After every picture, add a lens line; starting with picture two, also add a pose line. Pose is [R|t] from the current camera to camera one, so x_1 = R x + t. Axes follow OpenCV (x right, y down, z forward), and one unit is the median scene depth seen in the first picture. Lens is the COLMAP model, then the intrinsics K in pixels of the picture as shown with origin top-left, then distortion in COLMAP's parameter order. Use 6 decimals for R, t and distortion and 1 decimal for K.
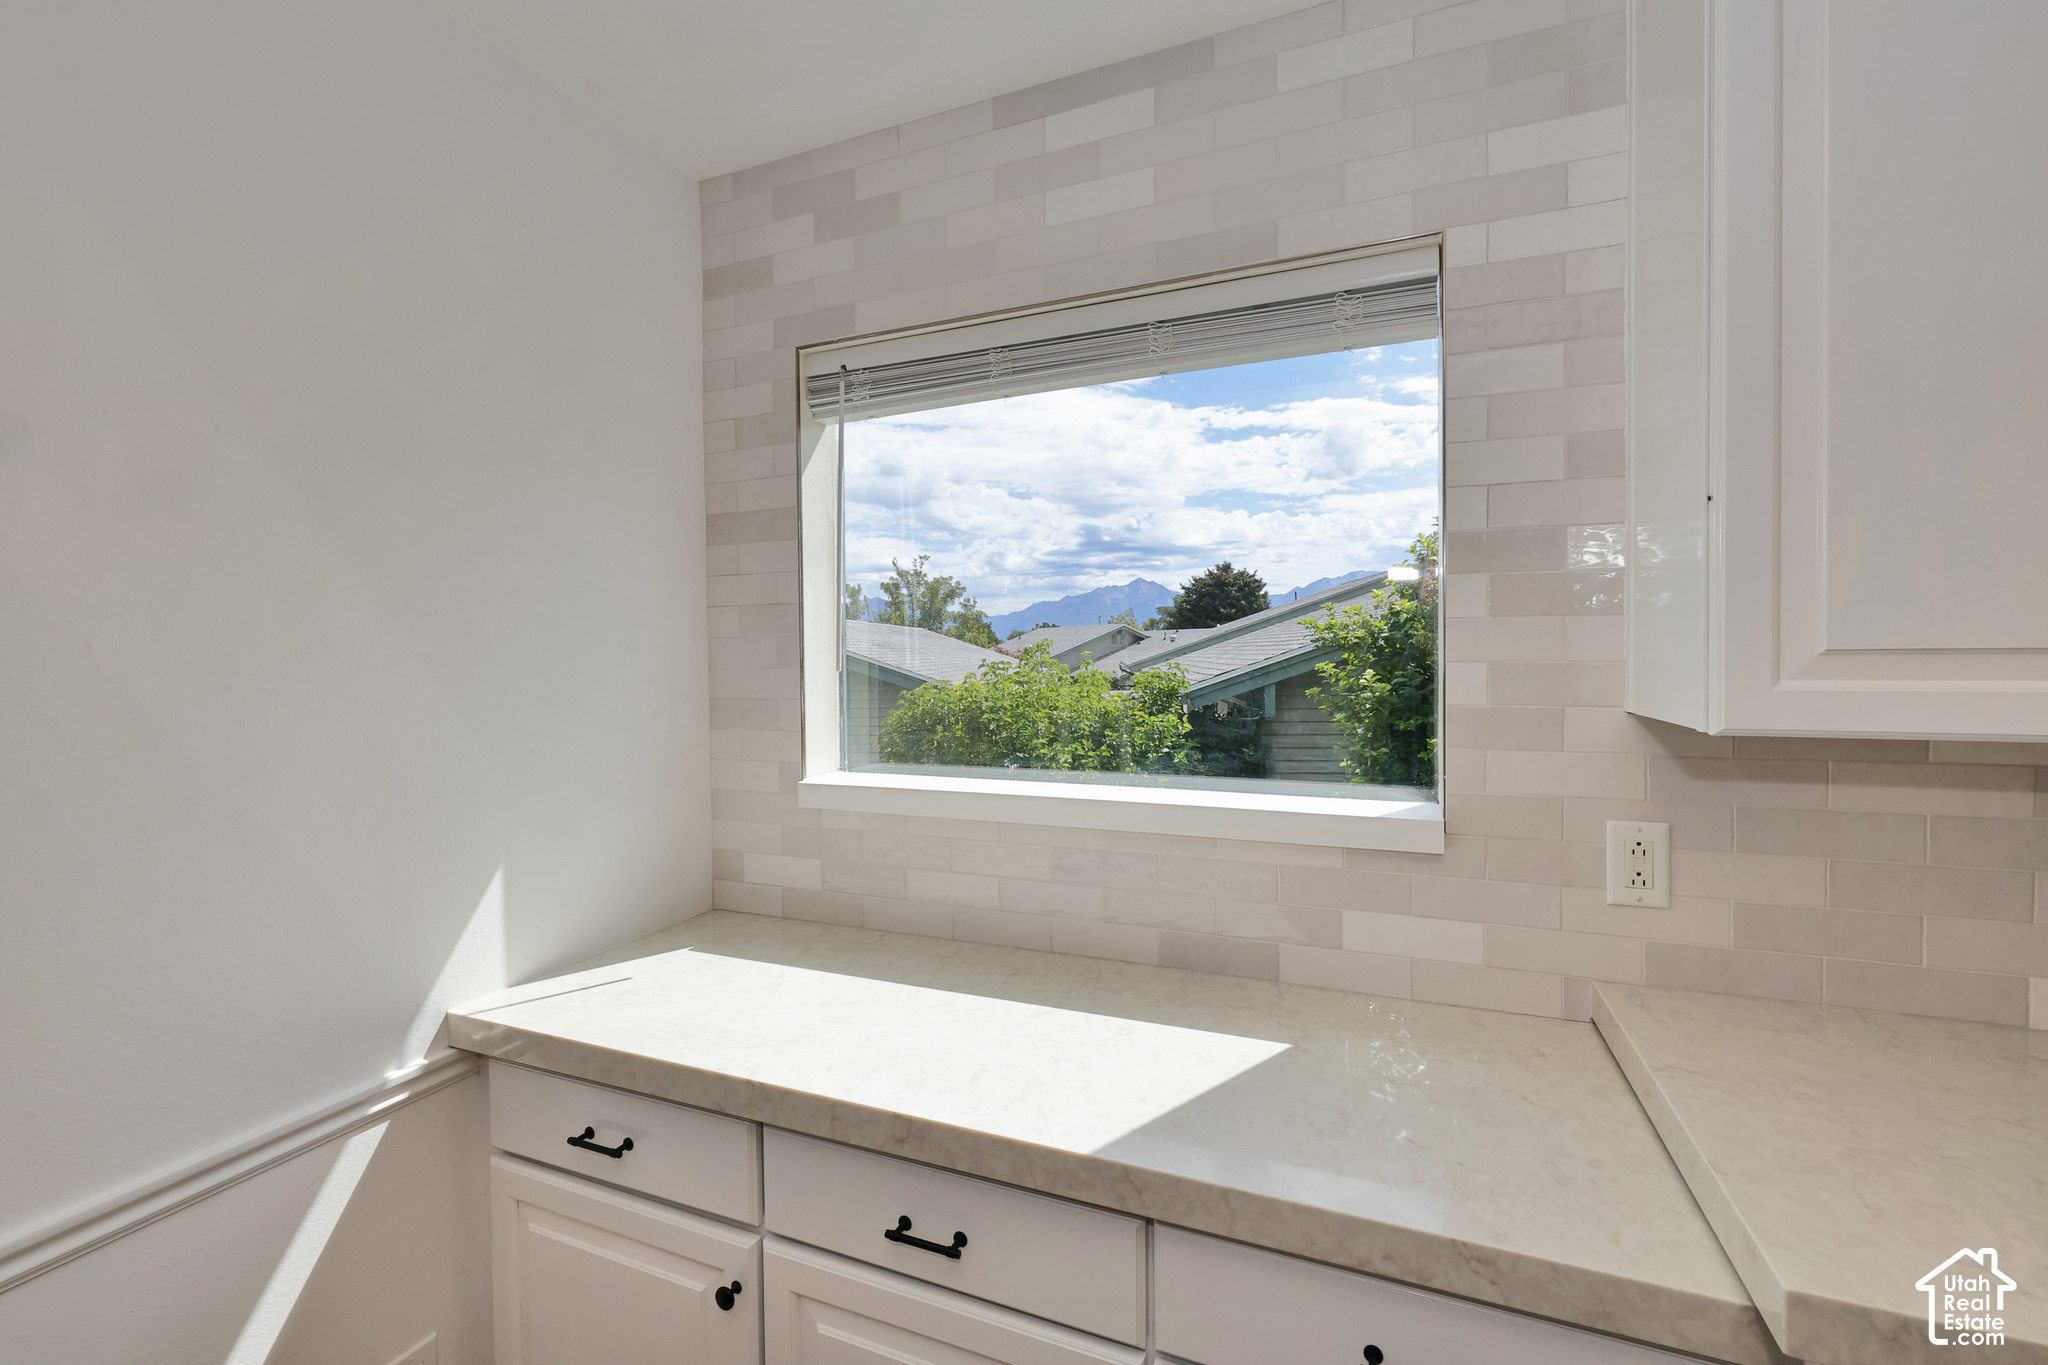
lens RADIAL K [[866.1, 0, 1021.2], [0, 866.1, 659.5], [0, 0, 1]] dist [-0.018399, -0.000080]
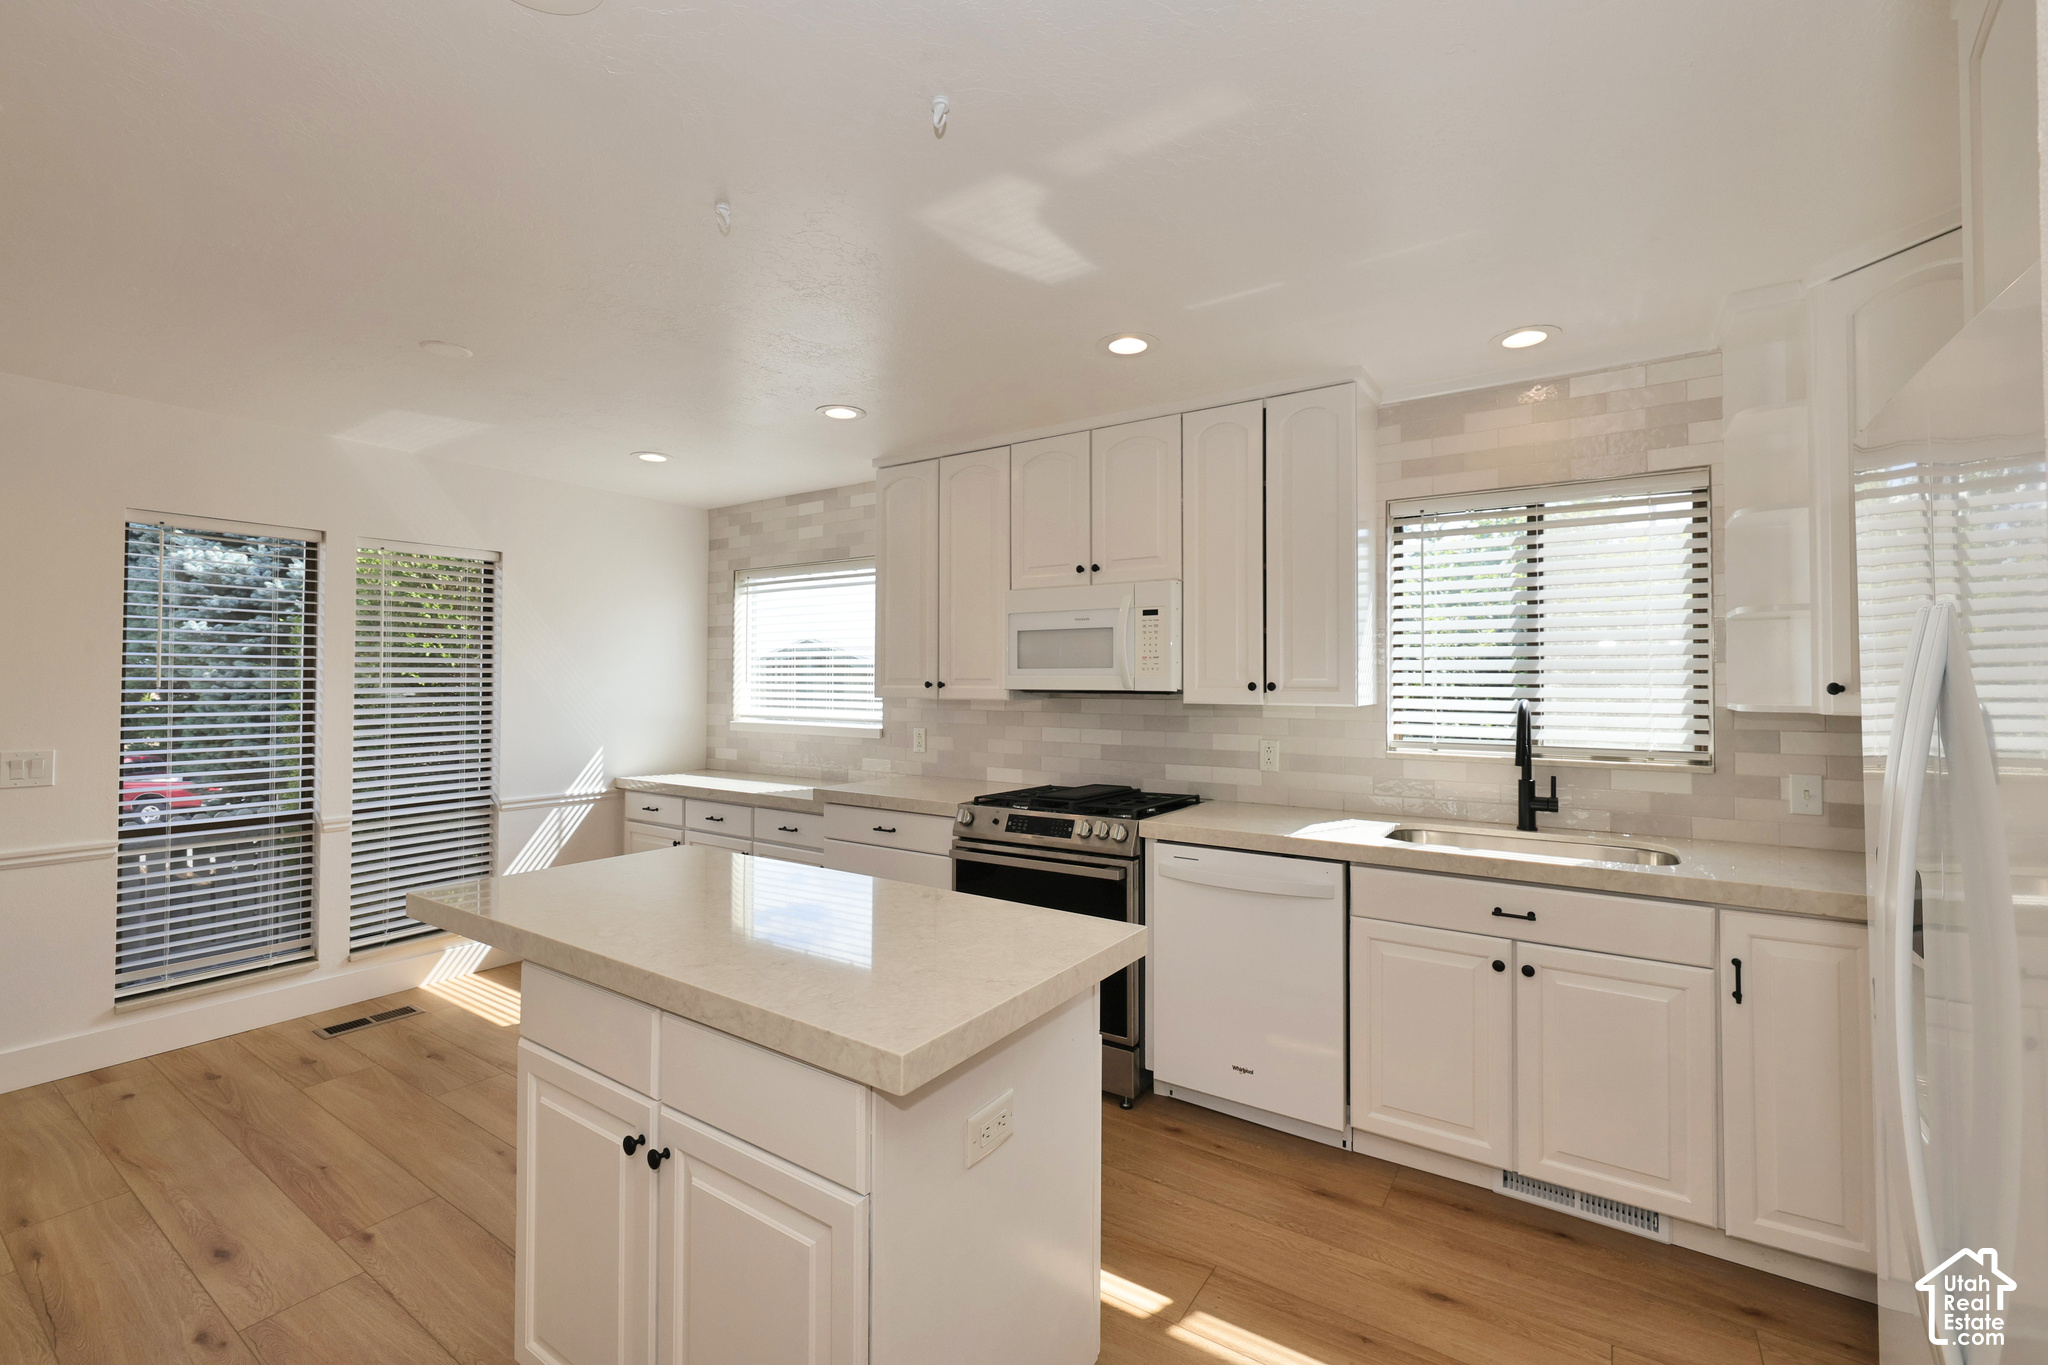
lens RADIAL K [[866.1, 0, 1021.2], [0, 866.1, 659.5], [0, 0, 1]] dist [-0.018399, -0.000080]
pose [[0.982188, 0.017212, -0.187110, 1.280052], [-0.025435, 0.998809, -0.041639, 0.034561], [0.186171, 0.045656, 0.981456, -1.715460]]
